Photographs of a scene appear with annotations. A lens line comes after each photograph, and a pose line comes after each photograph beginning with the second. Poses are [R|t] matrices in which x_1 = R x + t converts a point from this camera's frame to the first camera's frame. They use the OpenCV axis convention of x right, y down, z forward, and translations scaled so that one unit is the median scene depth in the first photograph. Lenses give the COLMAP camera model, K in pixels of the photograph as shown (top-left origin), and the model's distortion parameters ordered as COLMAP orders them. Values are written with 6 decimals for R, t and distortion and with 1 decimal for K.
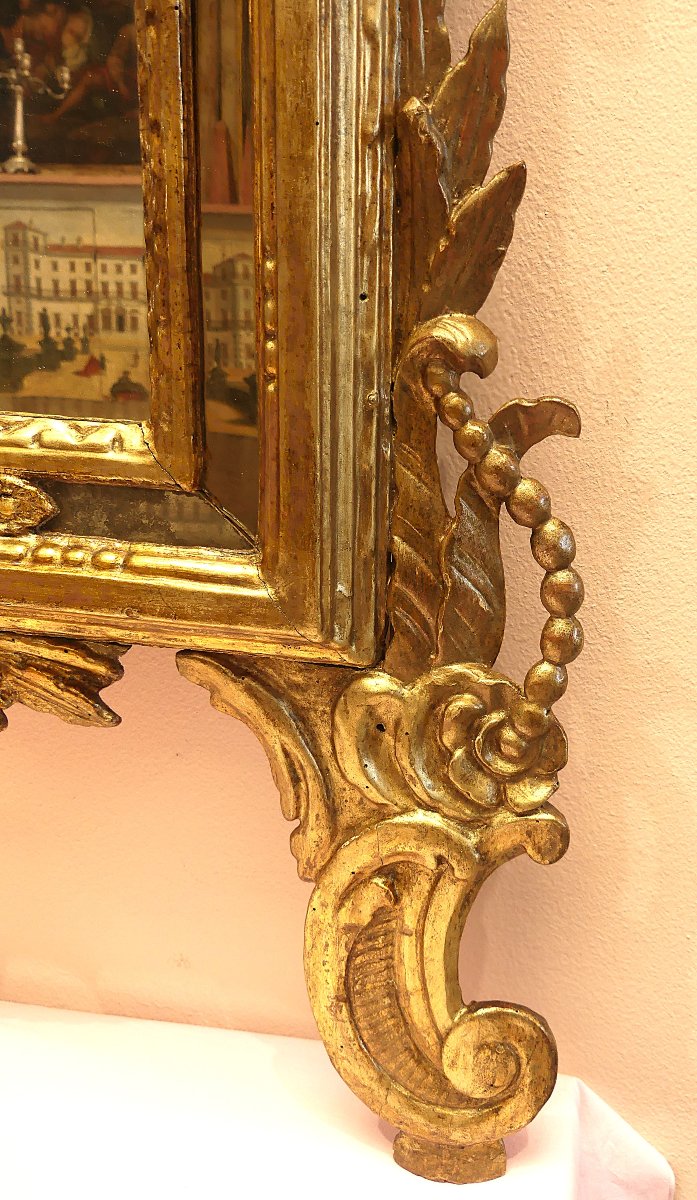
lens RADIAL K [[1311.4, 0, 350.3], [0, 1311.4, 695.0], [0, 0, 1]] dist [-0.103511, 0.063115]
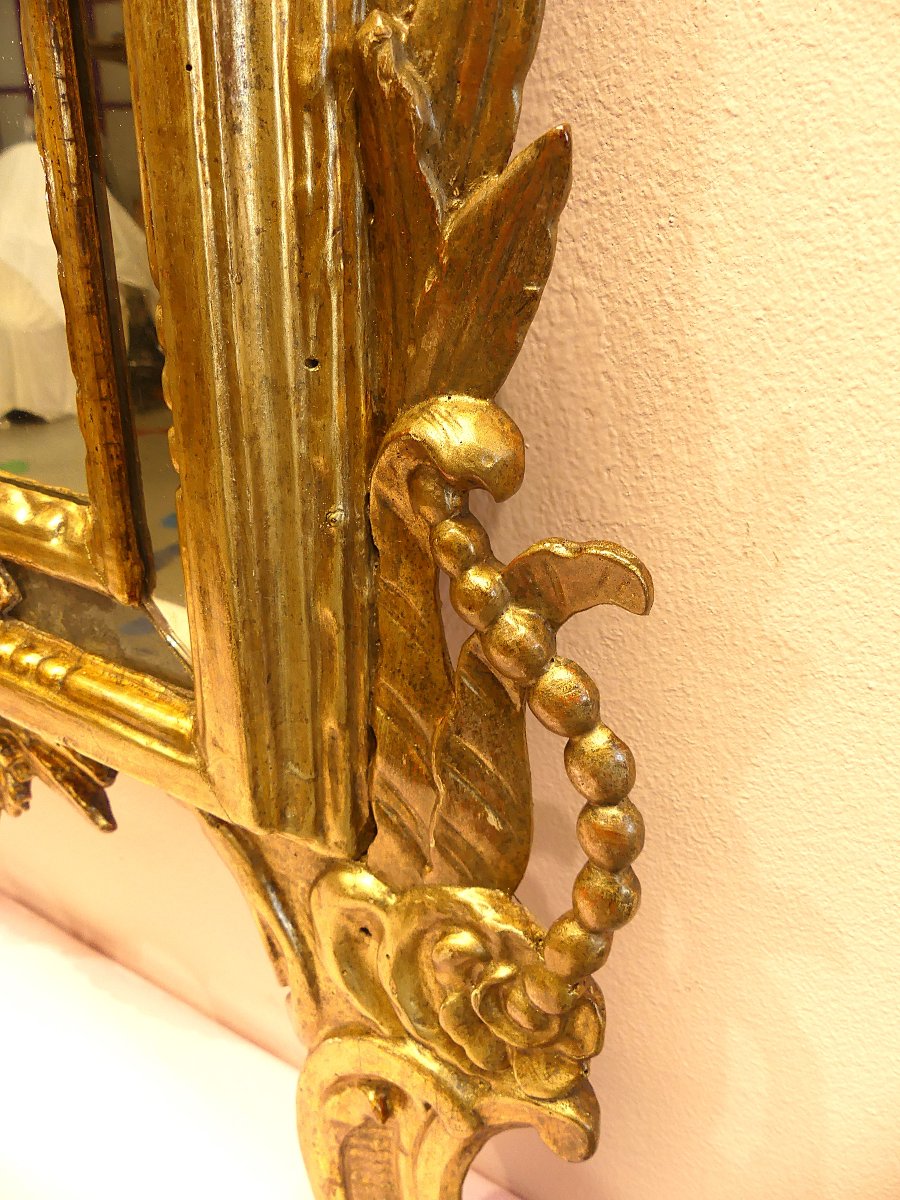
lens RADIAL K [[872.1, 0, 450.0], [0, 872.1, 600.0], [0, 0, 1]] dist [-0.056880, 0.034160]
pose [[0.946928, 0.128857, -0.294487, 0.197155], [-0.105399, 0.989953, 0.094257, -0.222436], [0.303674, -0.058216, 0.950996, 0.570608]]
